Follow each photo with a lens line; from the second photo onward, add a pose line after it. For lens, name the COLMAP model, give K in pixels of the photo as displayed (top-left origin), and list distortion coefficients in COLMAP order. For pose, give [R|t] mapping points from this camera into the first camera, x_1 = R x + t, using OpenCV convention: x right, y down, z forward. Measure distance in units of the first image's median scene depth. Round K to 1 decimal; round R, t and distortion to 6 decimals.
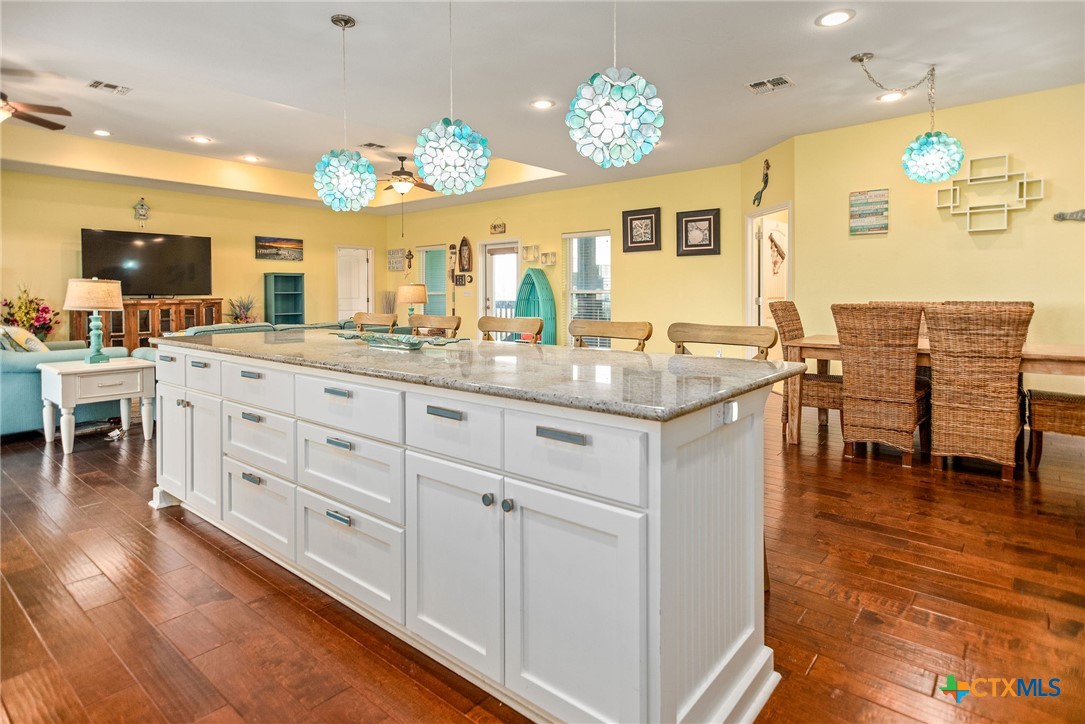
lens RADIAL K [[585.7, 0, 508.0], [0, 585.7, 299.4], [0, 0, 1]] dist [0.027321, 0.002925]
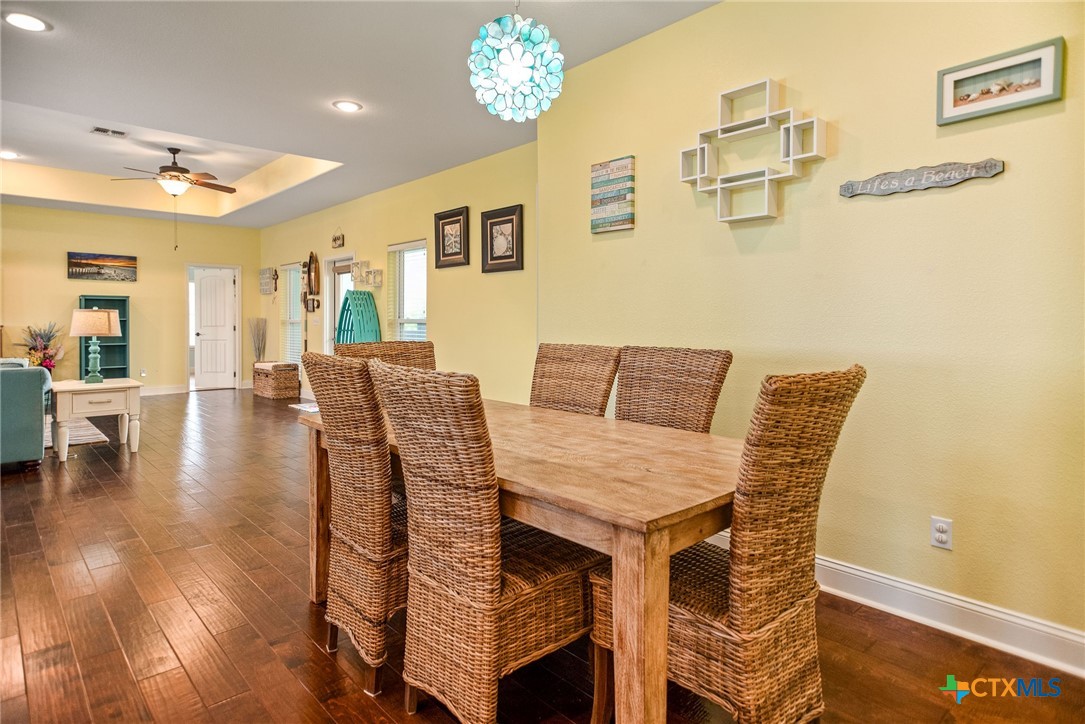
lens RADIAL K [[596.8, 0, 536.9], [0, 596.8, 326.8], [0, 0, 1]] dist [0.016338, 0.005487]
pose [[0.994003, 0.007816, -0.109076, 0.427080], [-0.007678, 0.999969, 0.001690, -0.008328], [0.109085, -0.000842, 0.994032, 0.266489]]
